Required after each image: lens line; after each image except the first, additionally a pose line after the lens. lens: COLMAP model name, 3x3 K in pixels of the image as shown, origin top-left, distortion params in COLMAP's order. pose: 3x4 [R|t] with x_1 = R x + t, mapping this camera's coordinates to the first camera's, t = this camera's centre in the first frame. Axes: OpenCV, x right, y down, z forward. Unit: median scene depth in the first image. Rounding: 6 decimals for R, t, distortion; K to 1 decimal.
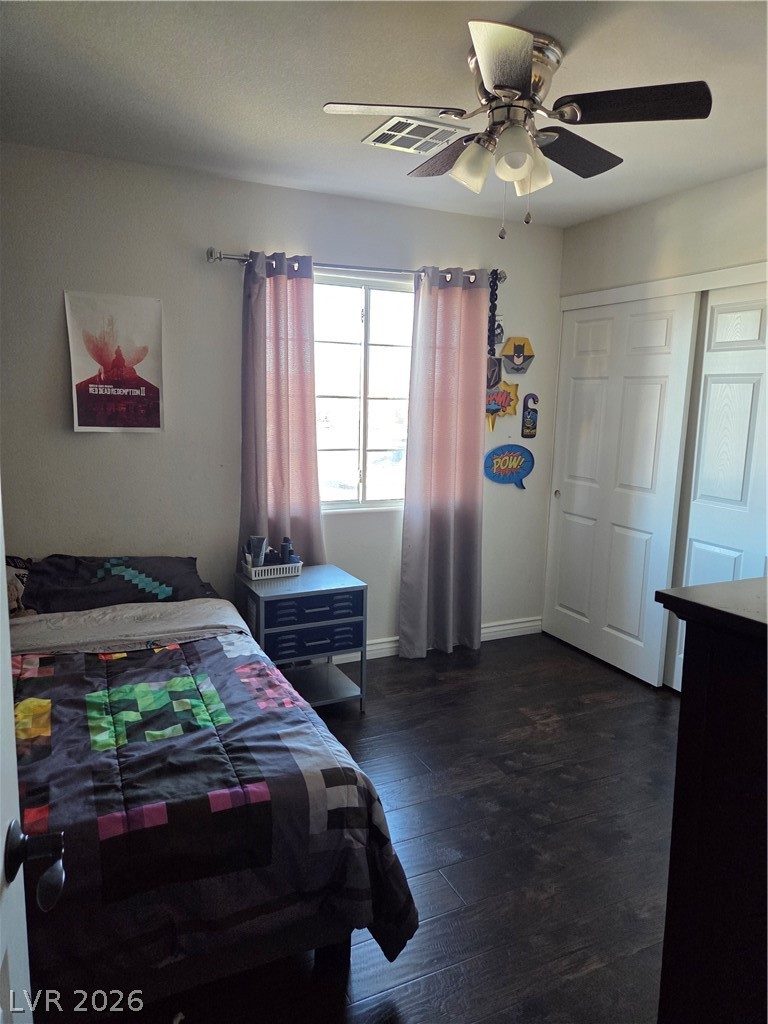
lens RADIAL K [[687.9, 0, 383.3], [0, 687.9, 509.3], [0, 0, 1]] dist [0.048558, -0.017106]
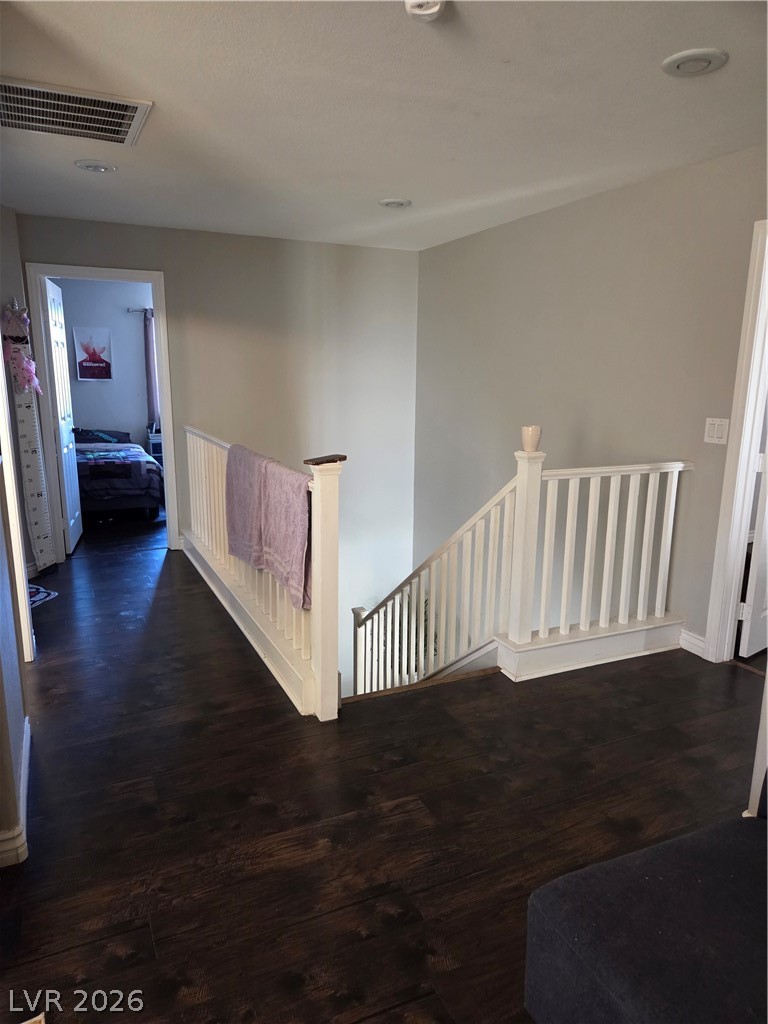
lens RADIAL K [[687.9, 0, 376.1], [0, 687.9, 509.6], [0, 0, 1]] dist [0.048558, -0.017106]
pose [[0.999761, -0.017968, -0.012421, 0.772149], [0.018486, 0.998907, 0.042932, 0.310774], [0.011636, -0.043152, 0.999001, -1.786585]]
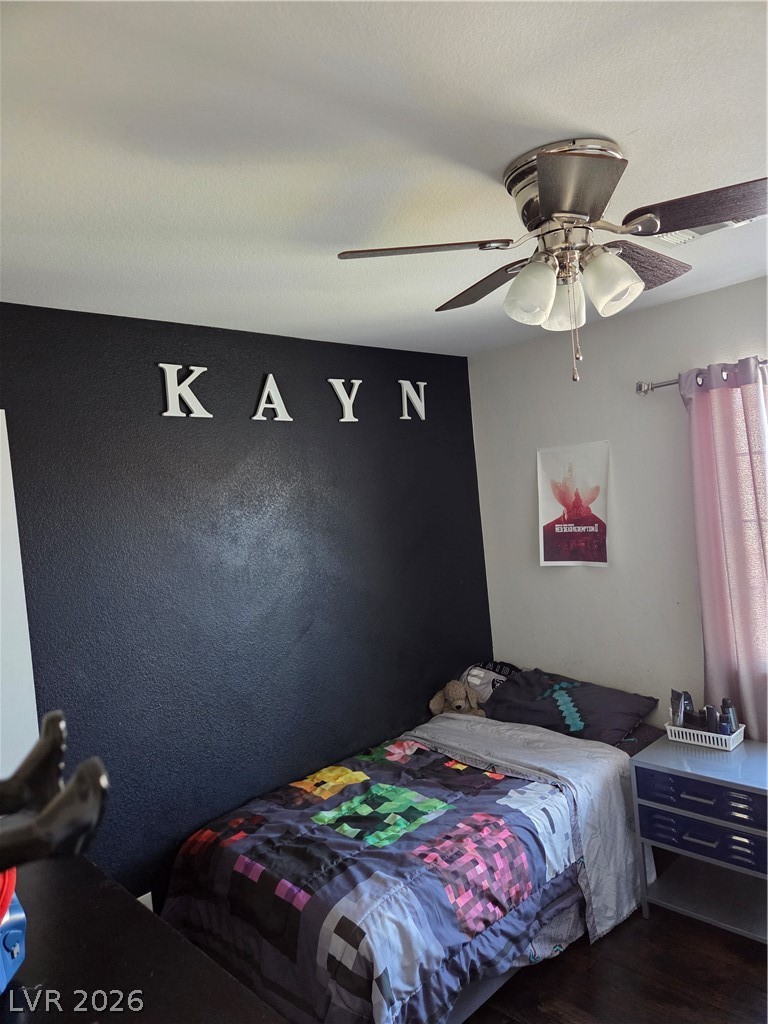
lens RADIAL K [[687.9, 0, 378.0], [0, 687.9, 515.3], [0, 0, 1]] dist [0.048558, -0.017106]
pose [[0.306155, -0.026790, -0.951605, 0.633415], [-0.057415, 0.997265, -0.046548, -0.138324], [0.950249, 0.068887, 0.303779, 0.411938]]
